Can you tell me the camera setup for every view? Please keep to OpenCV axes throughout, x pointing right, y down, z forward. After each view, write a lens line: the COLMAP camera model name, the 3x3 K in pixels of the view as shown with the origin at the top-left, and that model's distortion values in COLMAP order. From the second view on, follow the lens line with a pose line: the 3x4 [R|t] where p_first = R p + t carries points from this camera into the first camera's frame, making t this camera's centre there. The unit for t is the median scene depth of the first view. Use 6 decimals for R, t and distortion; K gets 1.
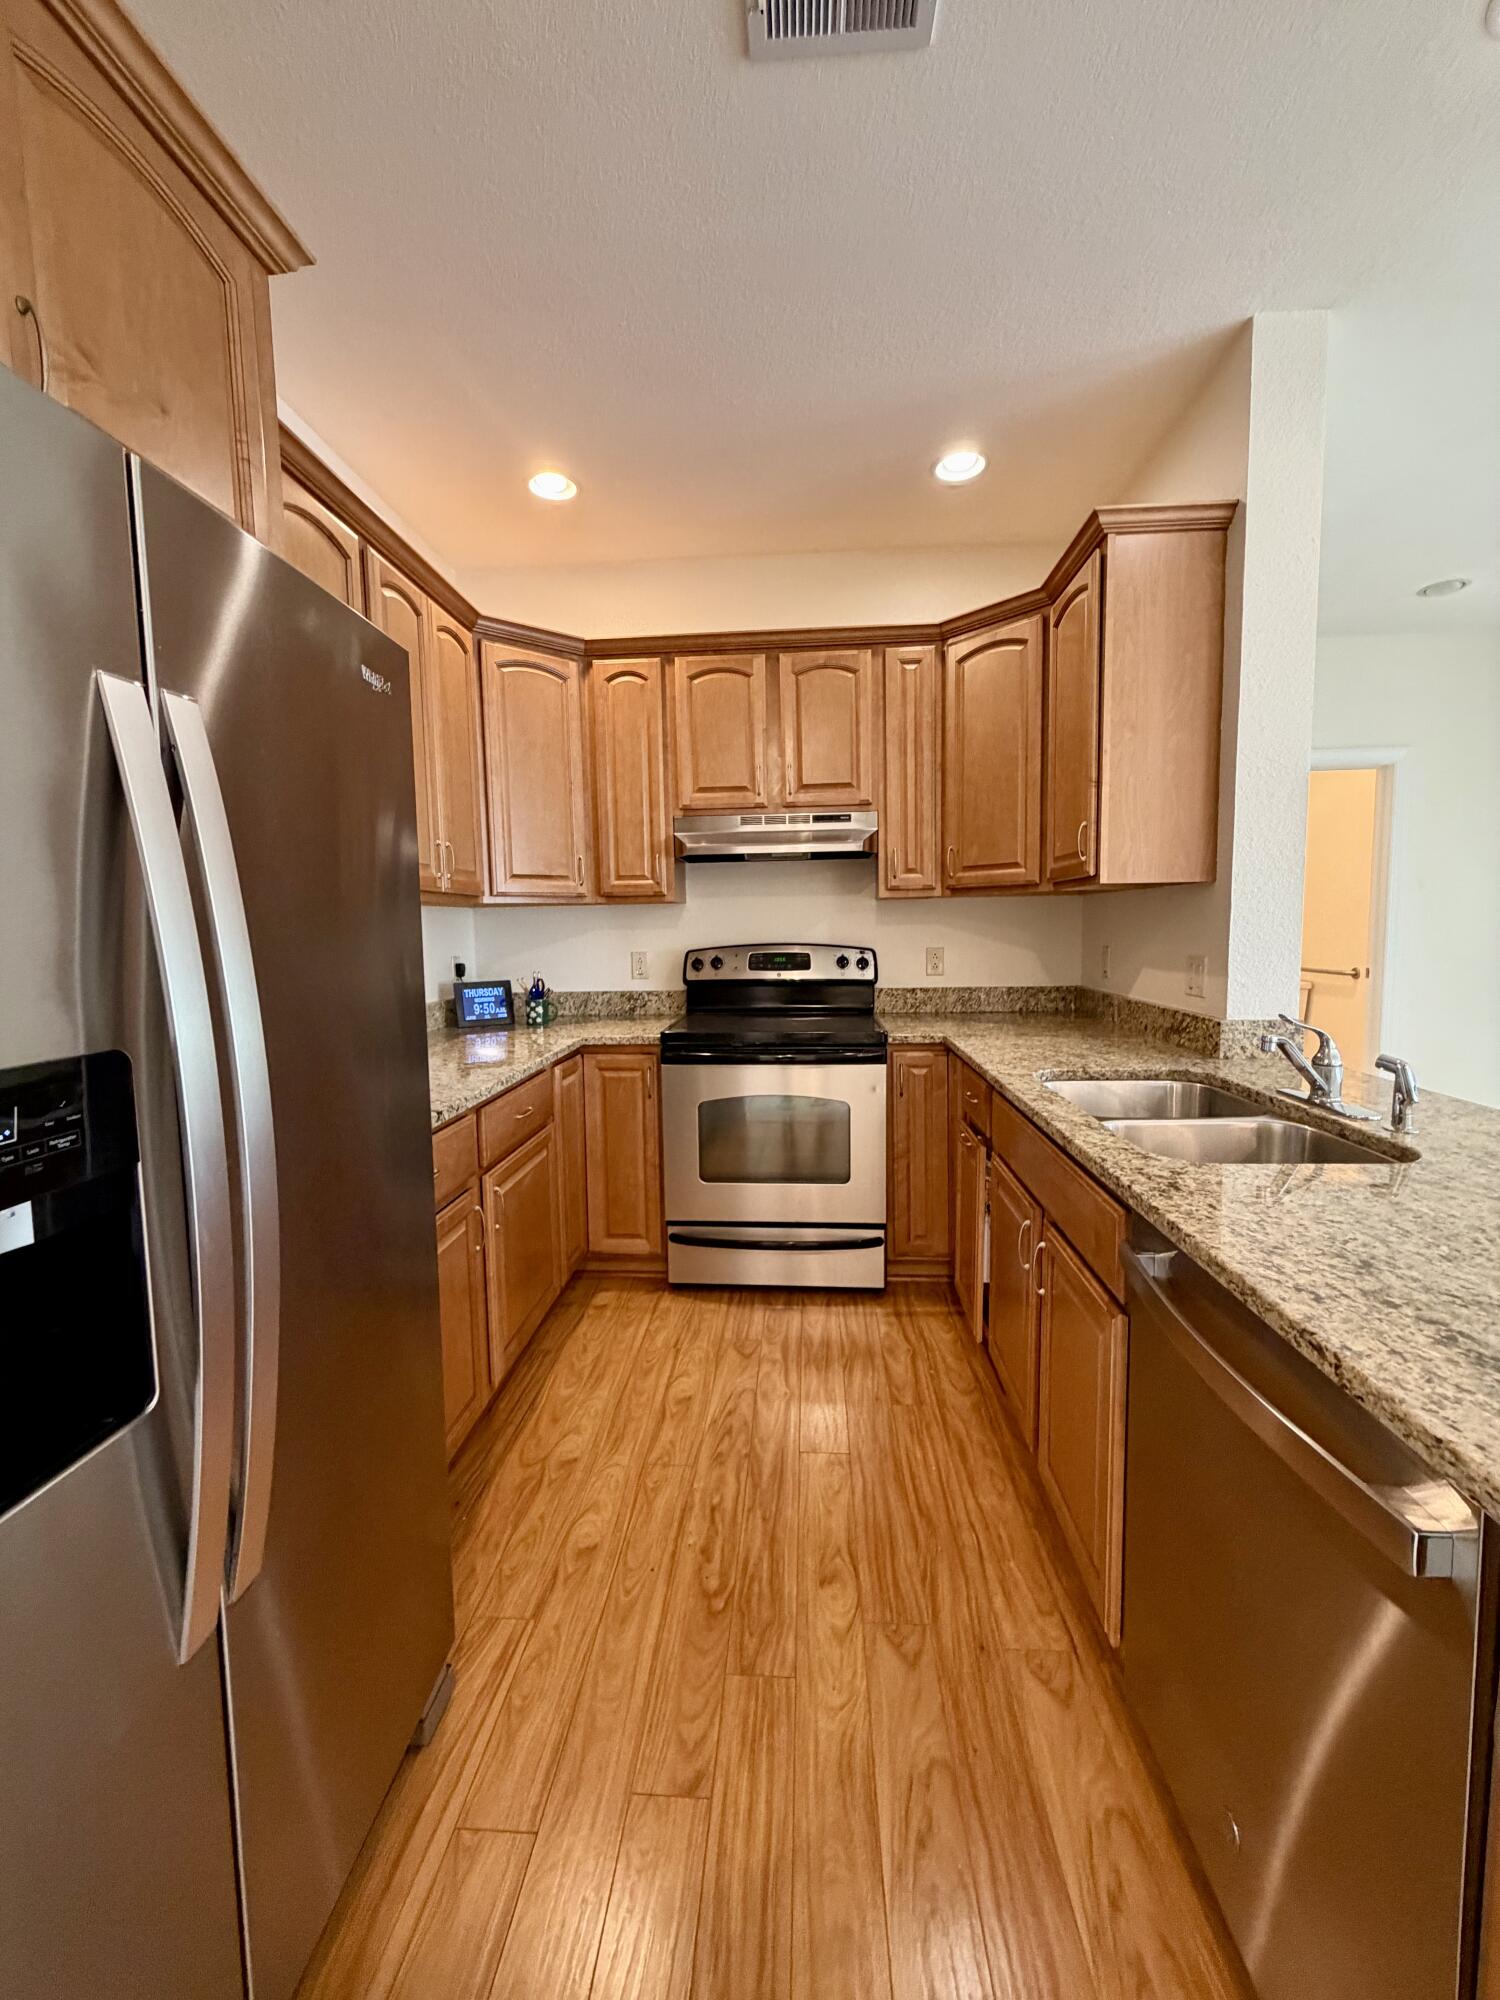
lens RADIAL K [[794.1, 0, 743.1], [0, 794.1, 997.1], [0, 0, 1]] dist [-0.002083, 0.000447]
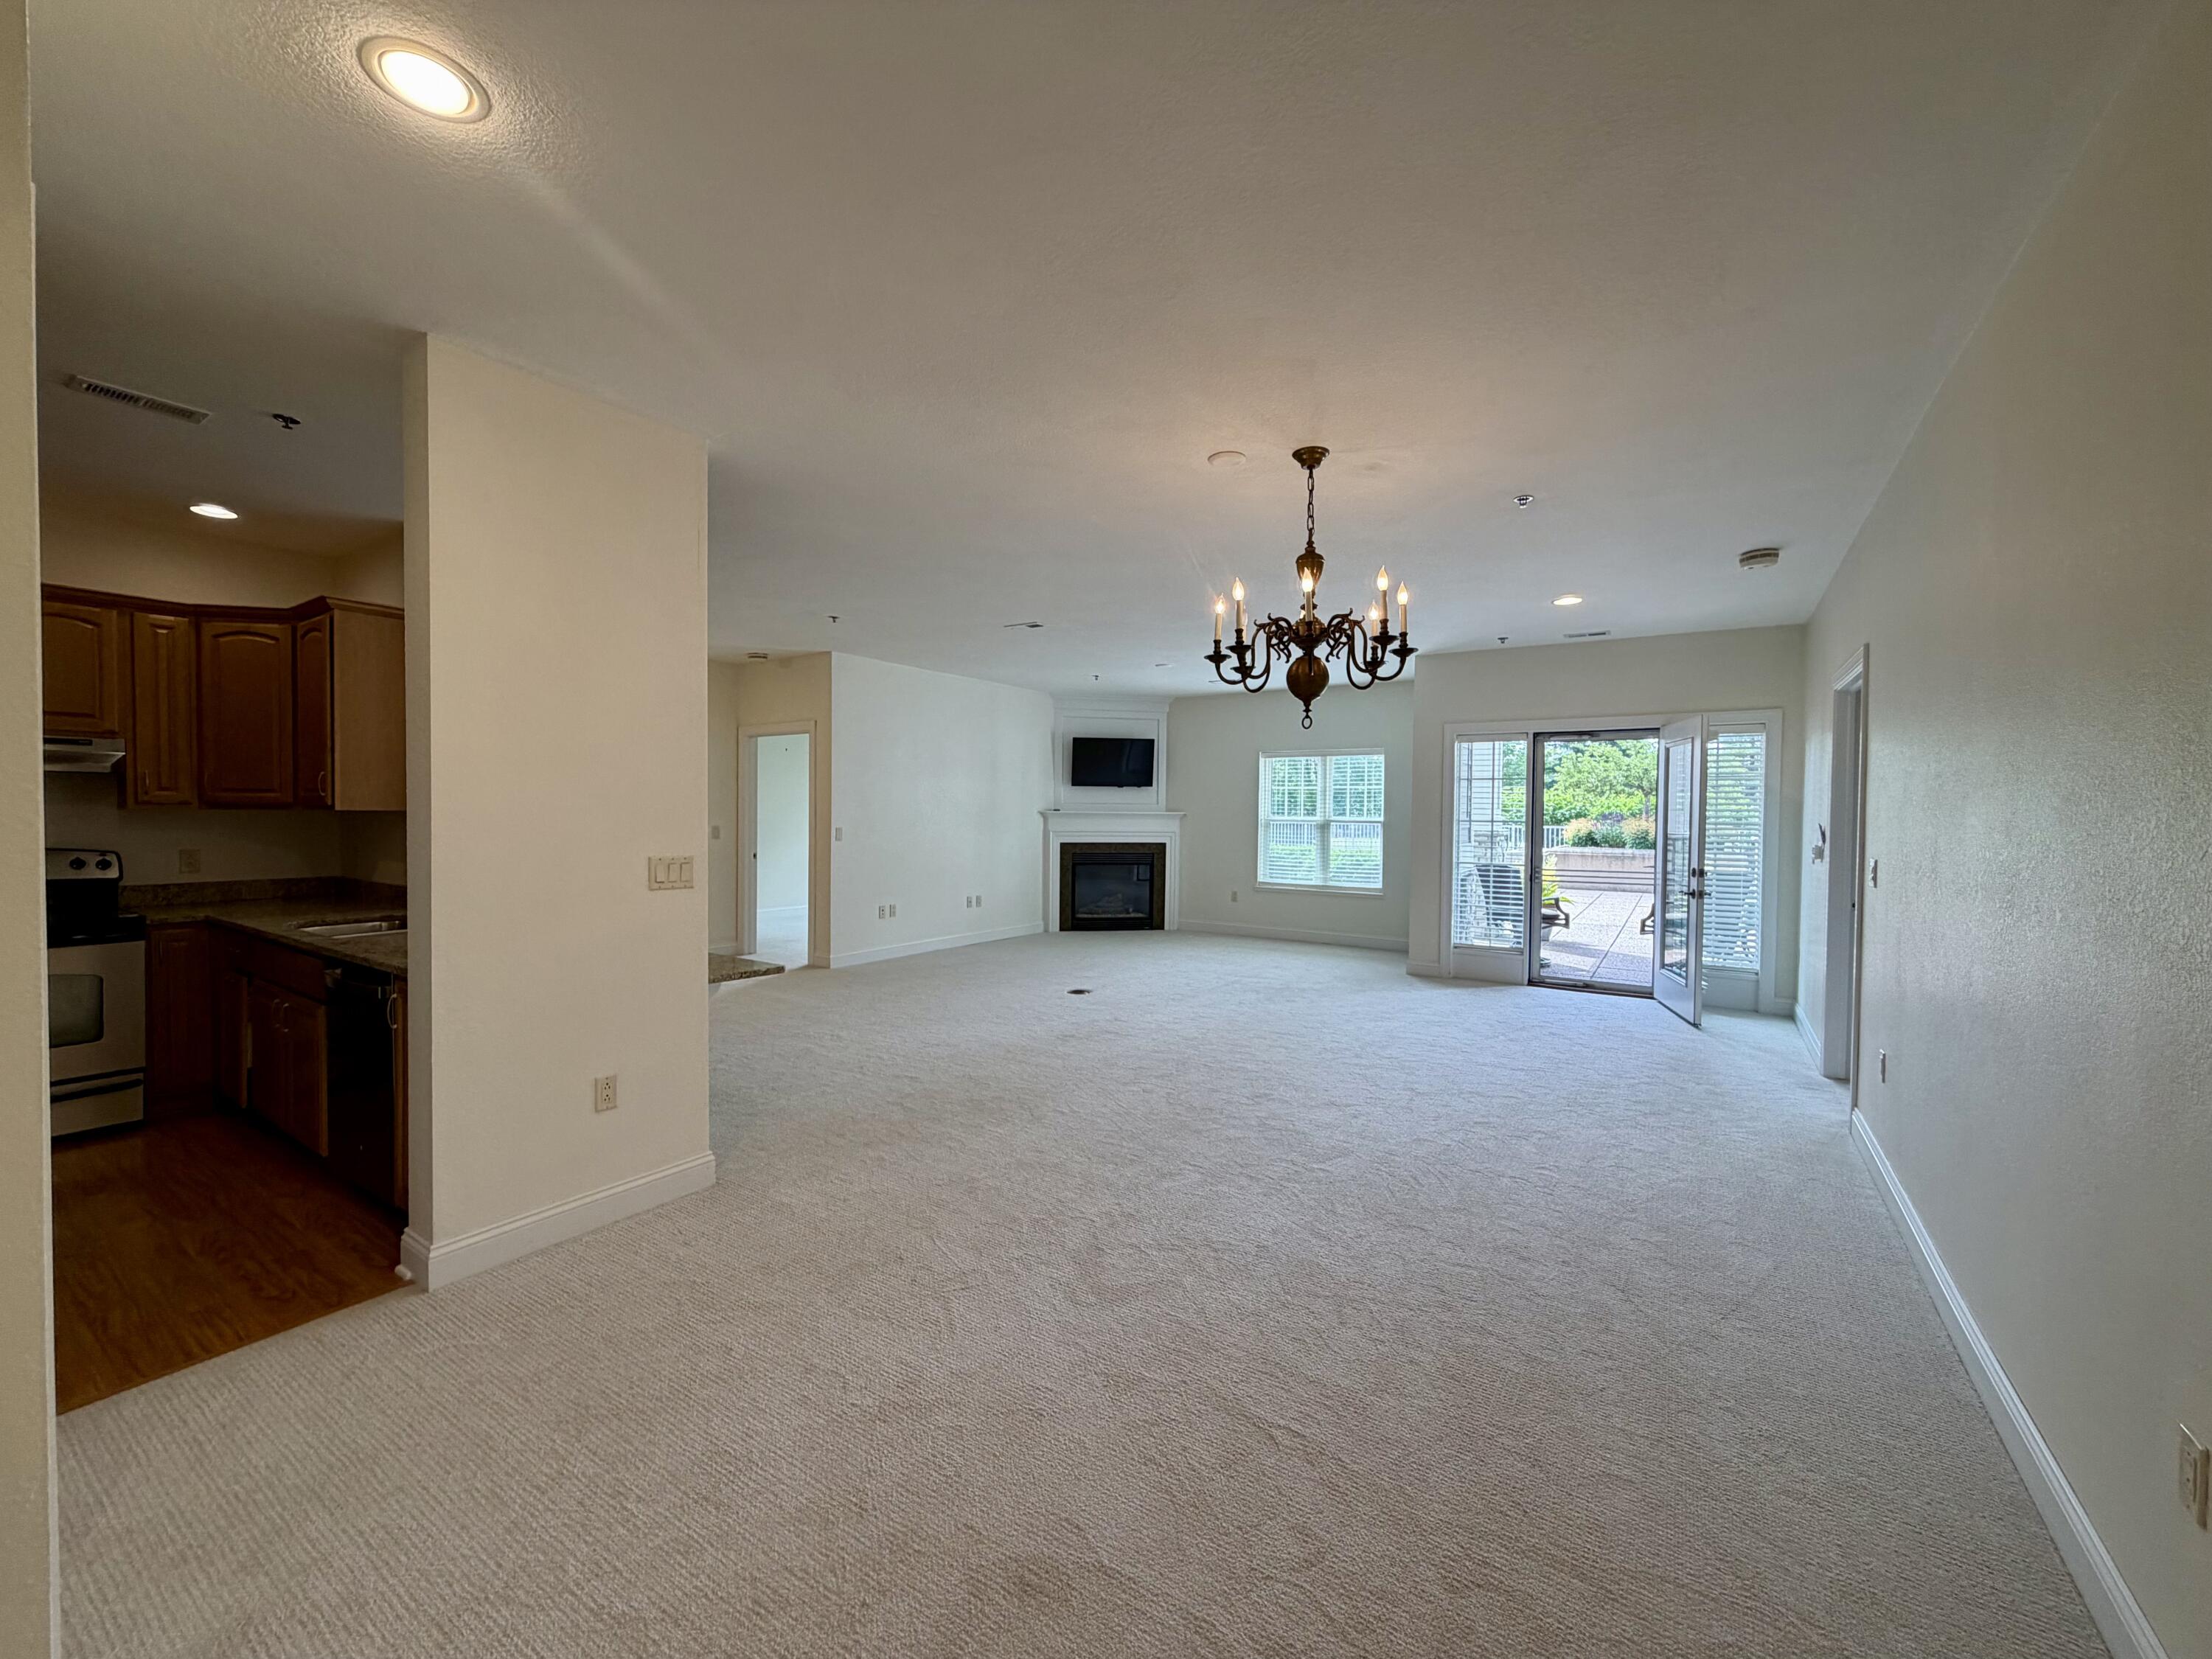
lens RADIAL K [[878.3, 0, 1102.4], [0, 878.3, 825.7], [0, 0, 1]] dist [-0.002083, 0.000447]
pose [[0.485133, 0.005552, 0.874423, -0.286544], [0.063889, 0.997082, -0.041776, 0.051941], [-0.872103, 0.076133, 0.483363, -0.975810]]
